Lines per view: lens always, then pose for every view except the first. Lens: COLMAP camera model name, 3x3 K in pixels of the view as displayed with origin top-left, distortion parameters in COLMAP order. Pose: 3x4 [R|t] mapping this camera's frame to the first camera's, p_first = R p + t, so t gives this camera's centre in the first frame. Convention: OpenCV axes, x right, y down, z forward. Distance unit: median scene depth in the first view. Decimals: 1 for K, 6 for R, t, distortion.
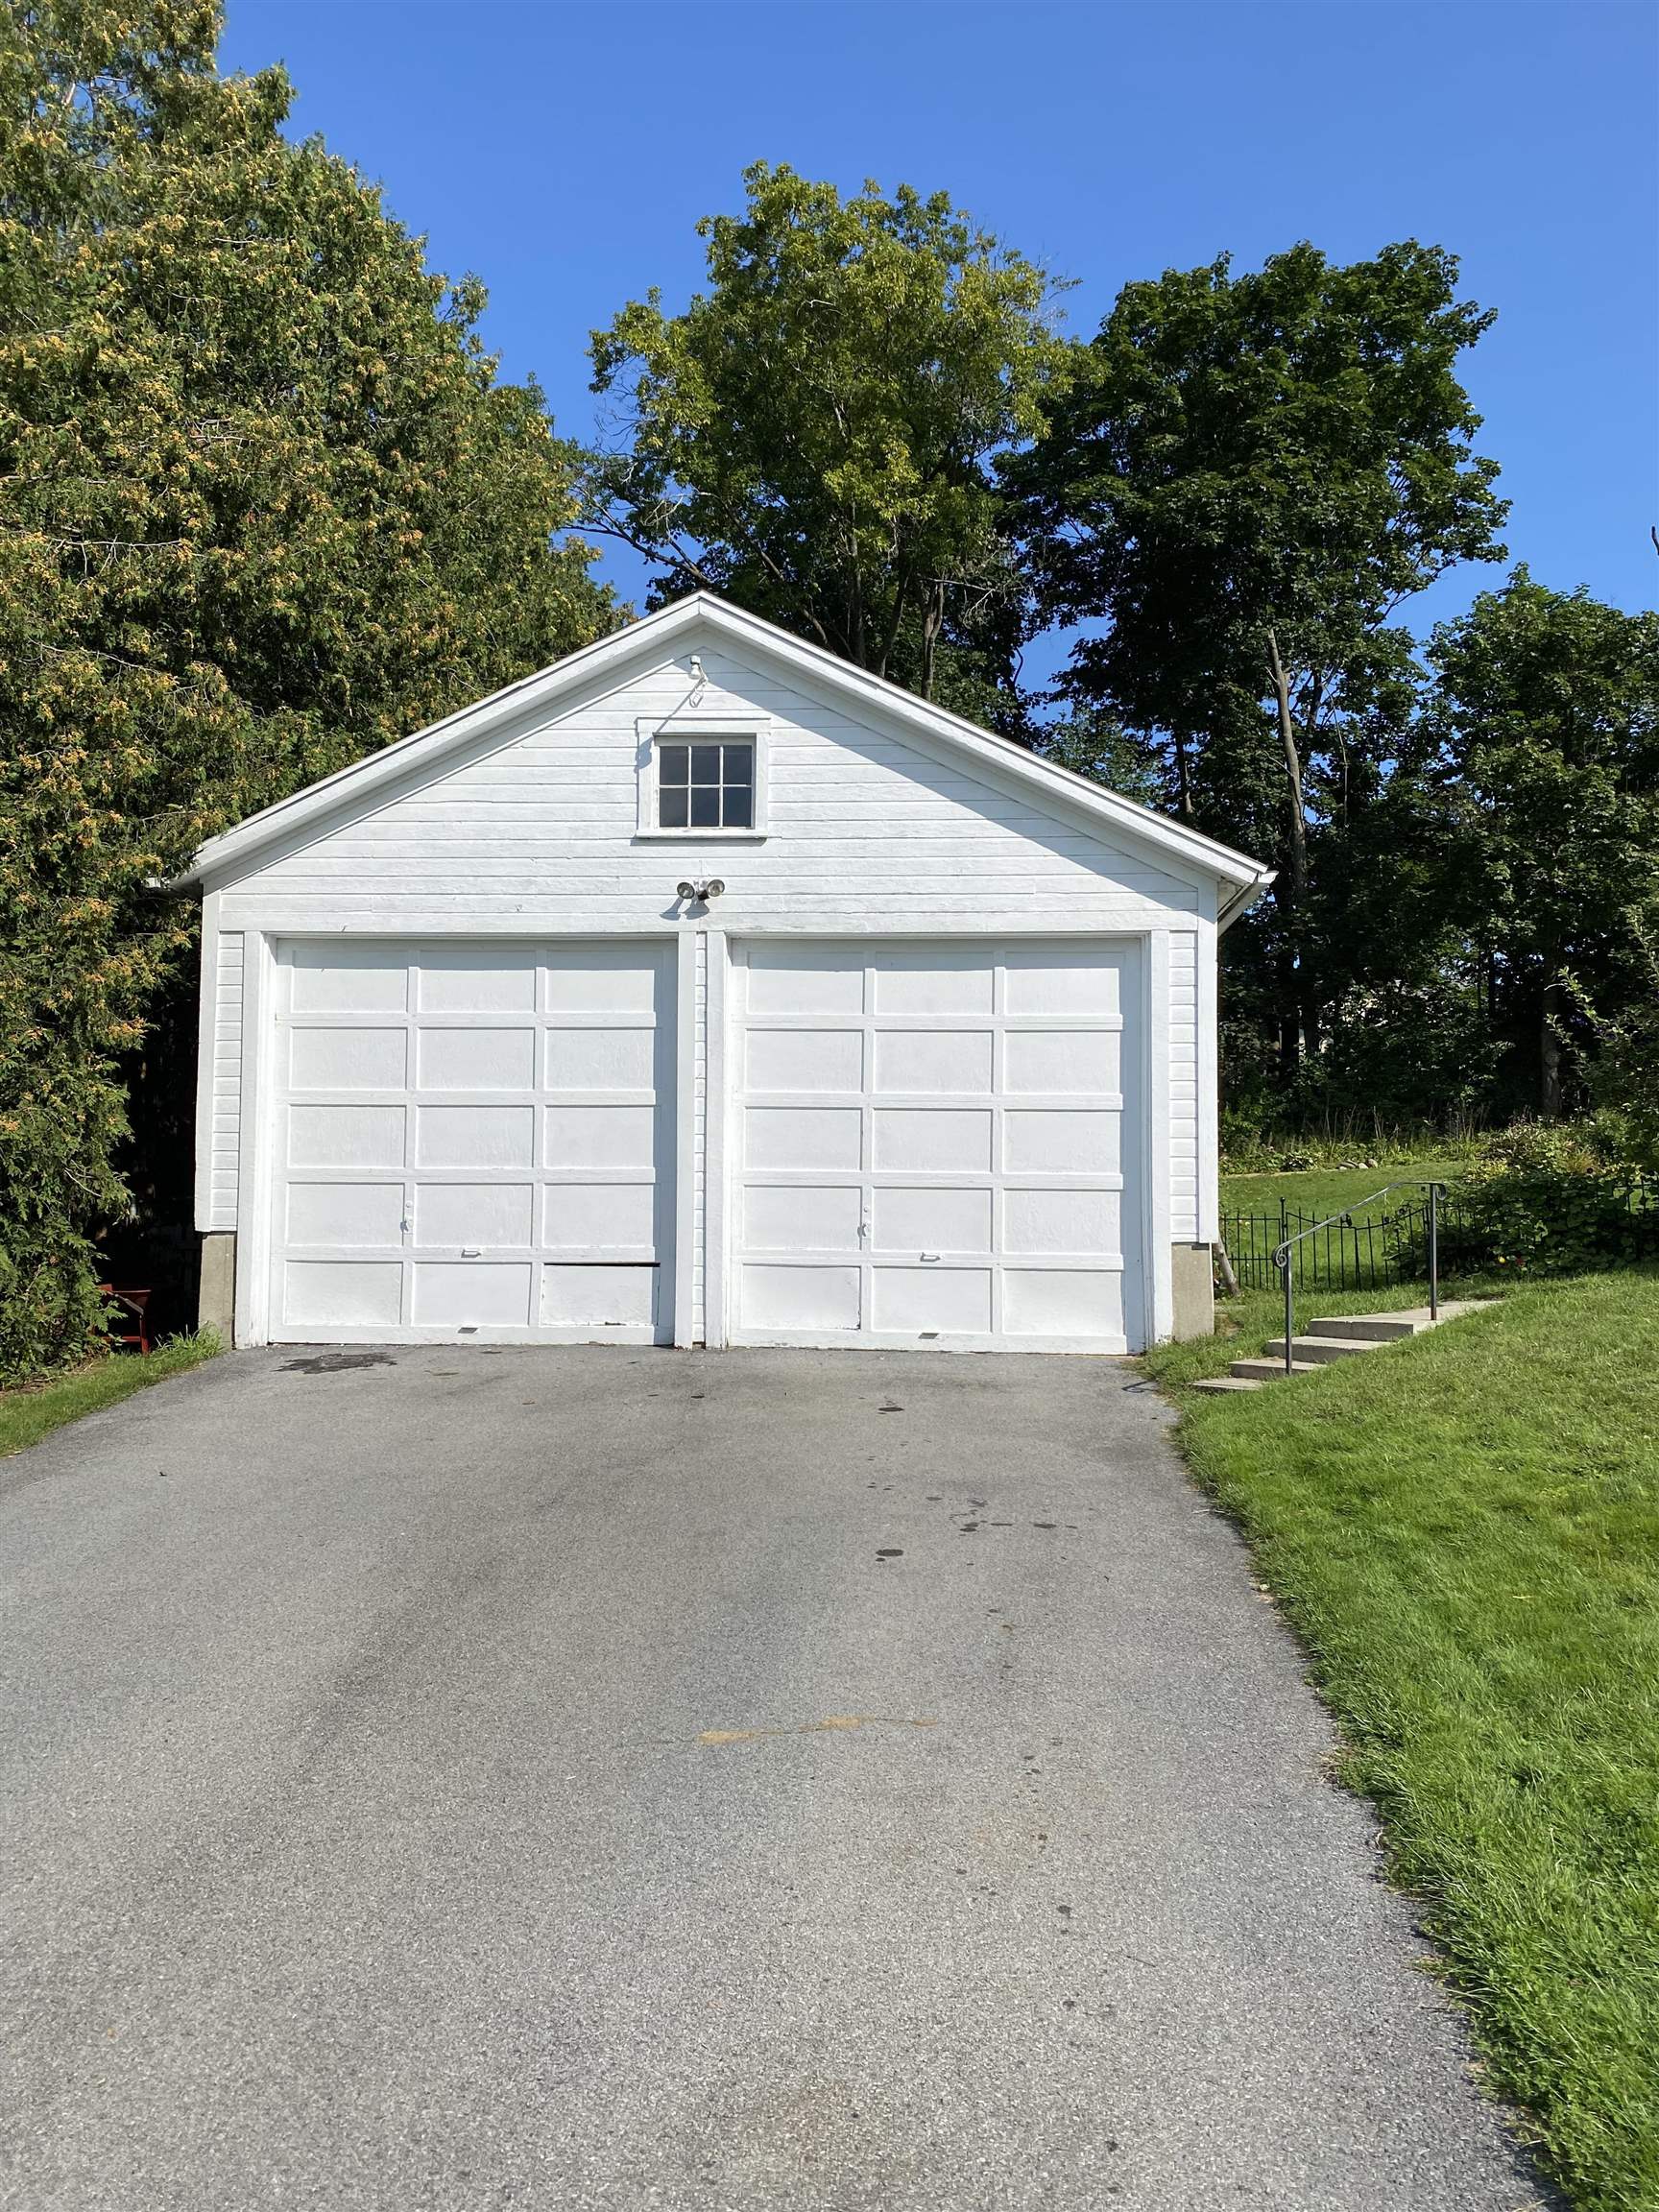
lens RADIAL K [[1717.8, 0, 827.7], [0, 1717.8, 1122.7], [0, 0, 1]] dist [-0.001328, -0.010675]
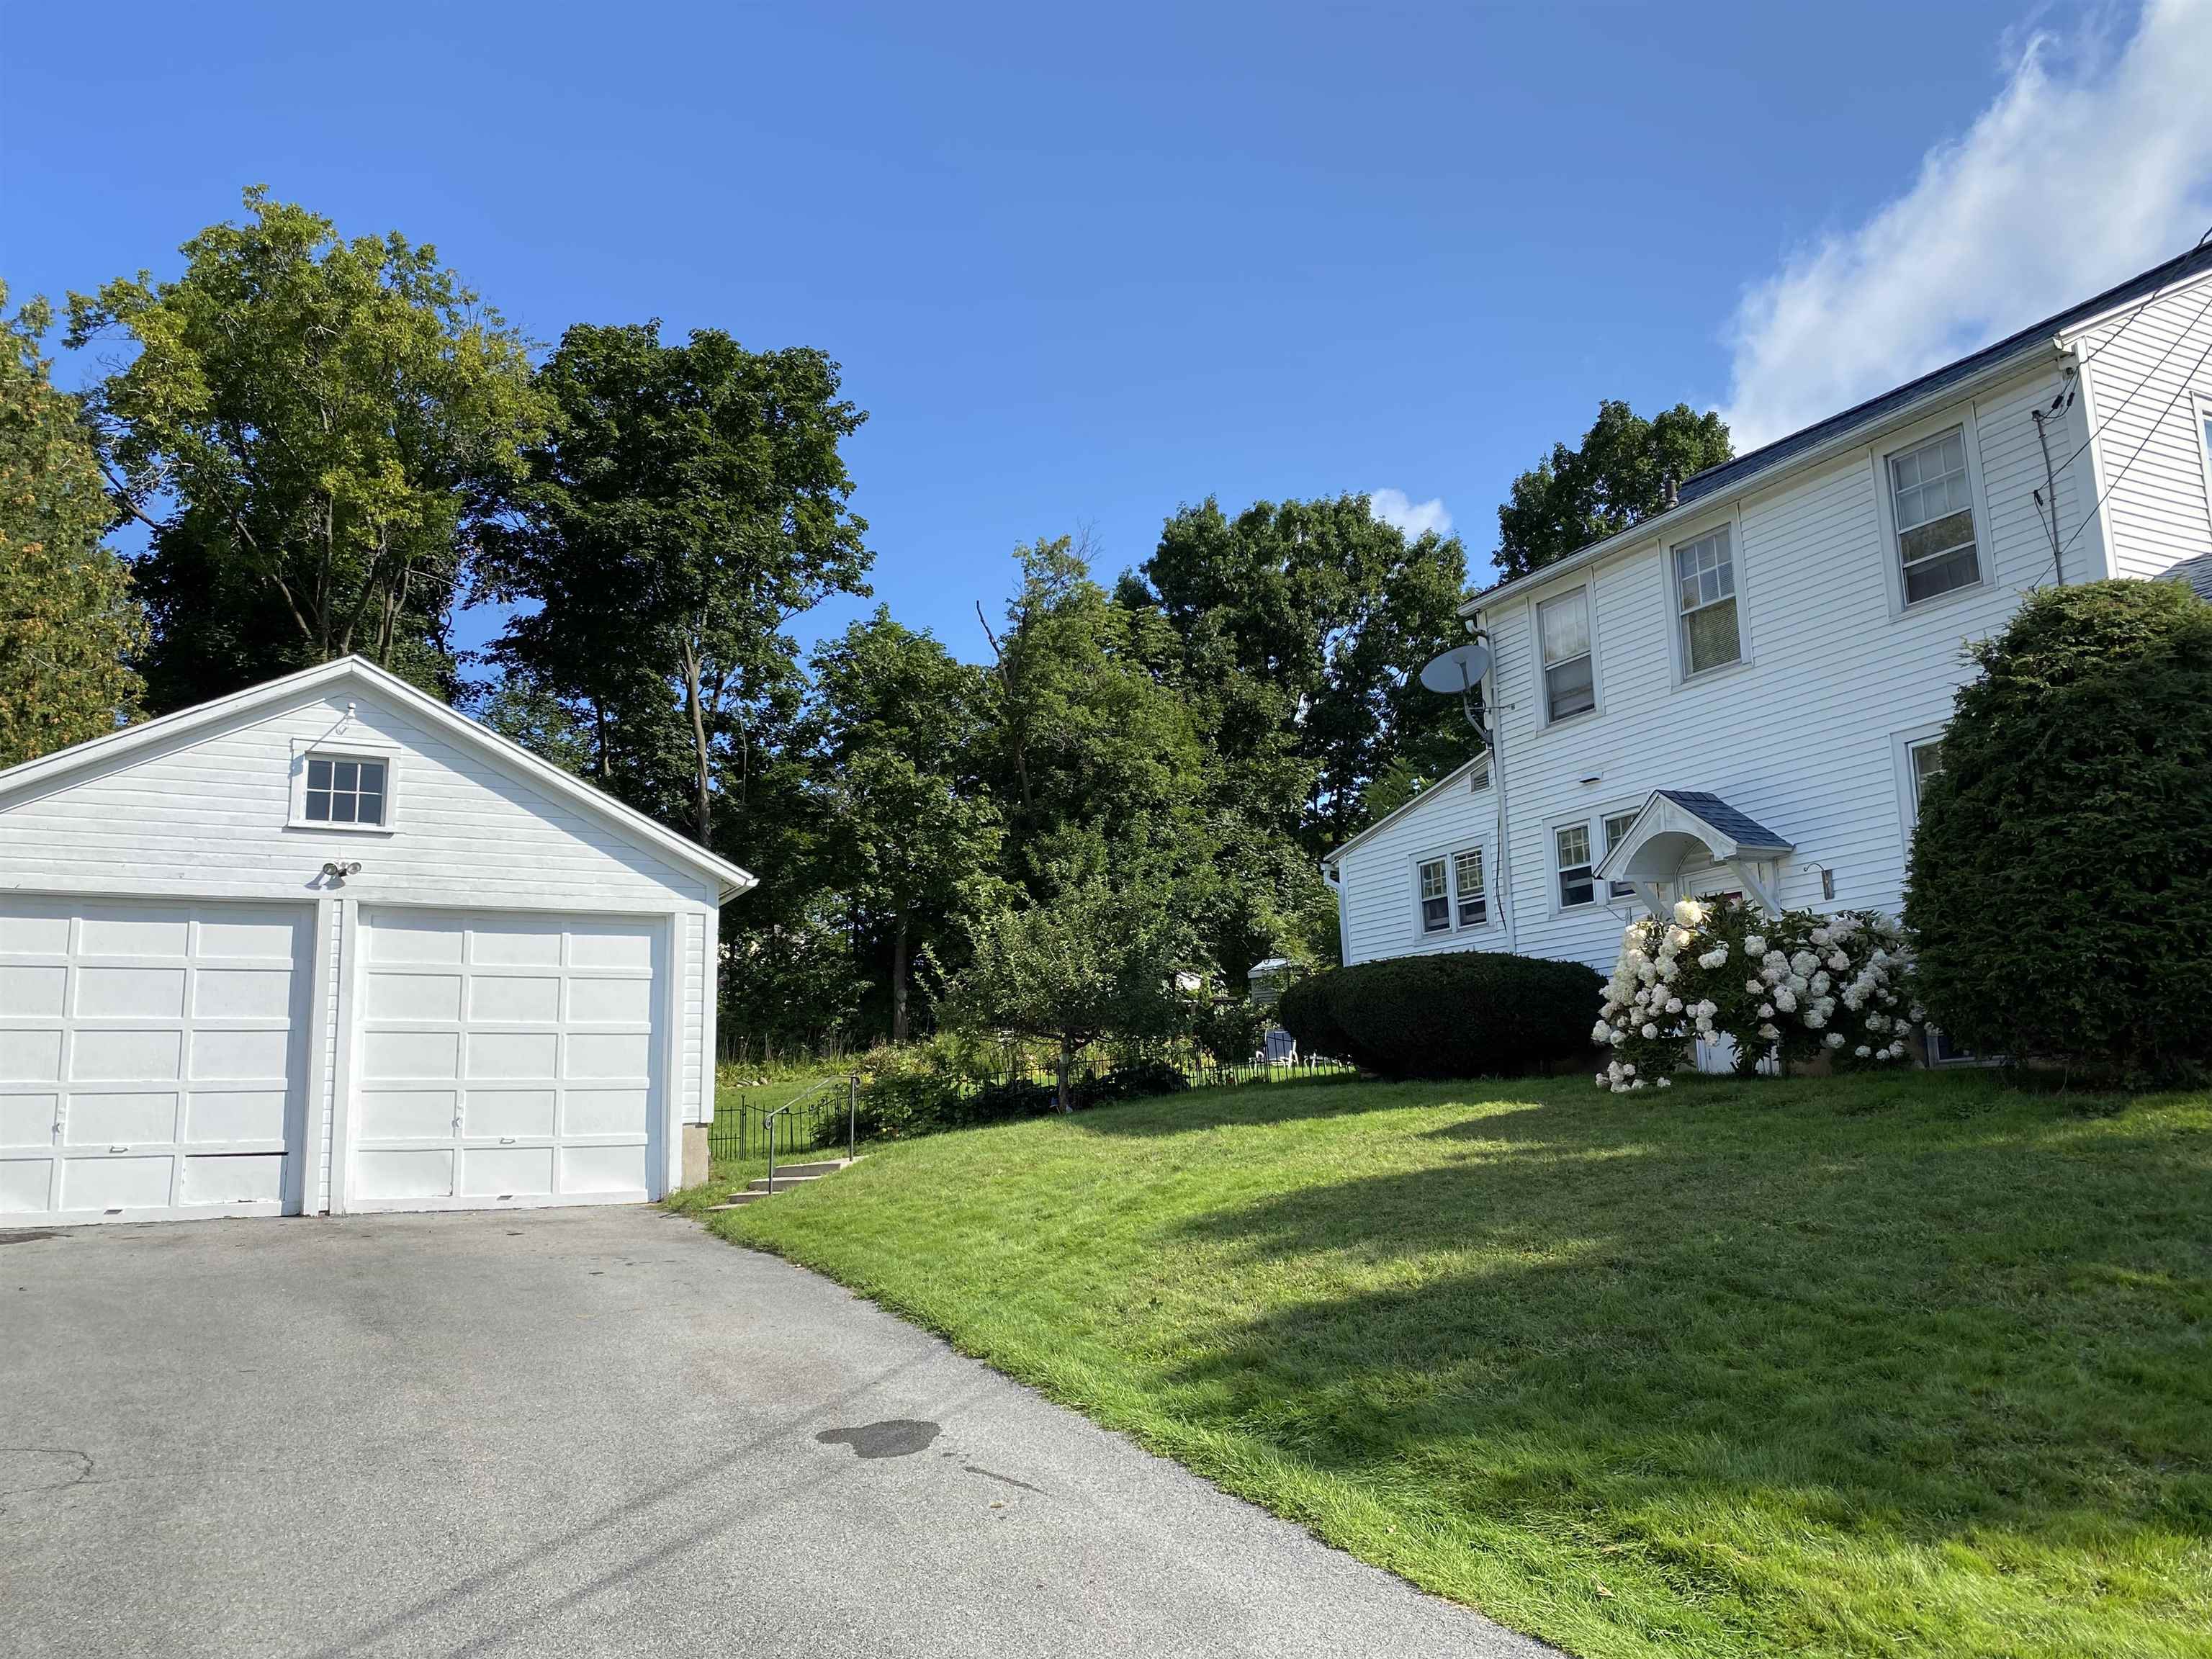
lens RADIAL K [[1717.8, 0, 1106.0], [0, 1717.8, 829.5], [0, 0, 1]] dist [-0.001328, -0.010675]
pose [[0.865305, 0.059475, 0.497705, -0.091880], [0.004985, 0.991865, -0.127193, 0.003223], [-0.501221, 0.112542, 0.857969, -0.187469]]
